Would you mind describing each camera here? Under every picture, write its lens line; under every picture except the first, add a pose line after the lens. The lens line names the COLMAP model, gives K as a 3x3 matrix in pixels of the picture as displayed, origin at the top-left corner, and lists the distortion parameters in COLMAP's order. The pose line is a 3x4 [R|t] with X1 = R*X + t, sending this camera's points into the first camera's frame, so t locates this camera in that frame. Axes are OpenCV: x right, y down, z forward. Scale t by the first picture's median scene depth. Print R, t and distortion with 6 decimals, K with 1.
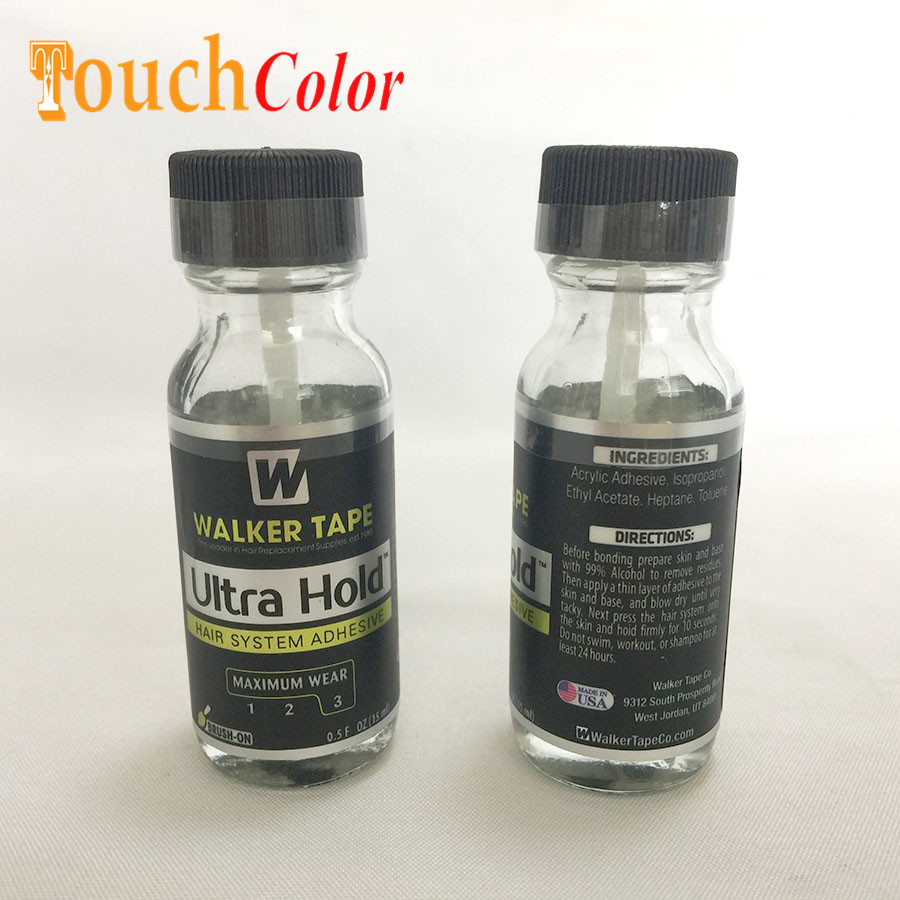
lens RADIAL K [[1019.9, 0, 450.0], [0, 1019.9, 450.0], [0, 0, 1]] dist [0.014769, 0.011514]
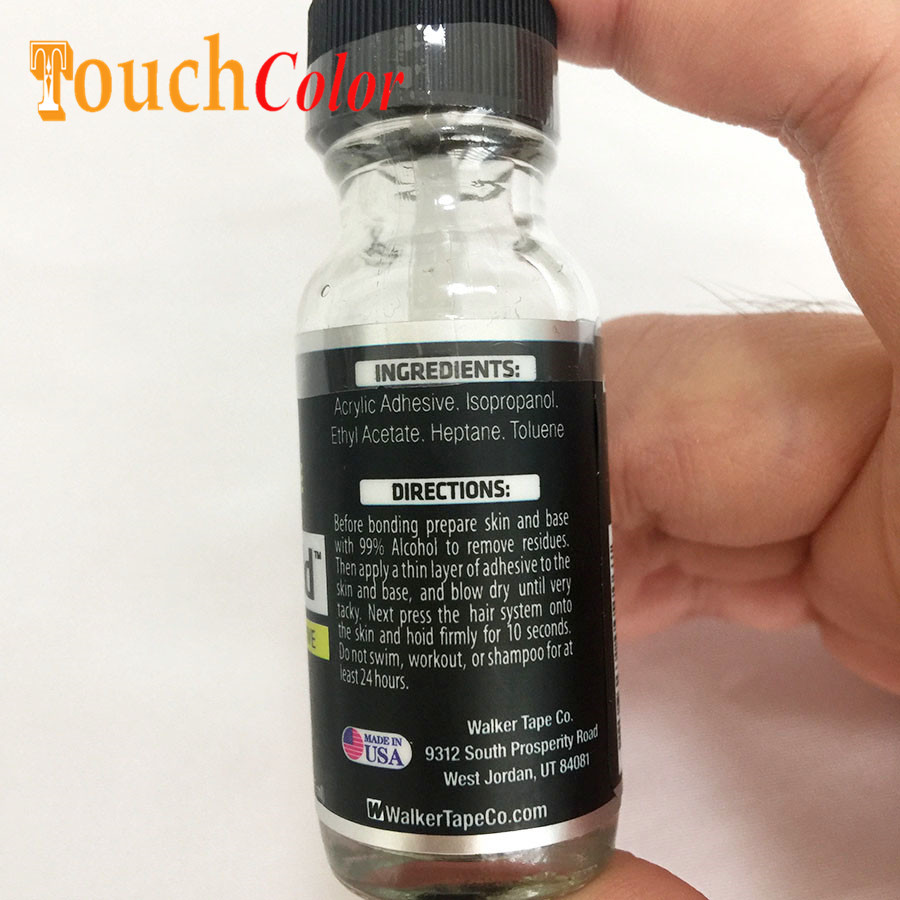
lens RADIAL K [[1019.9, 0, 450.0], [0, 1019.9, 450.0], [0, 0, 1]] dist [0.014769, 0.011514]
pose [[0.989754, -0.043543, -0.135981, 0.293113], [0.009414, 0.970192, -0.242153, 0.222889], [0.142472, 0.238392, 0.960662, 0.328545]]
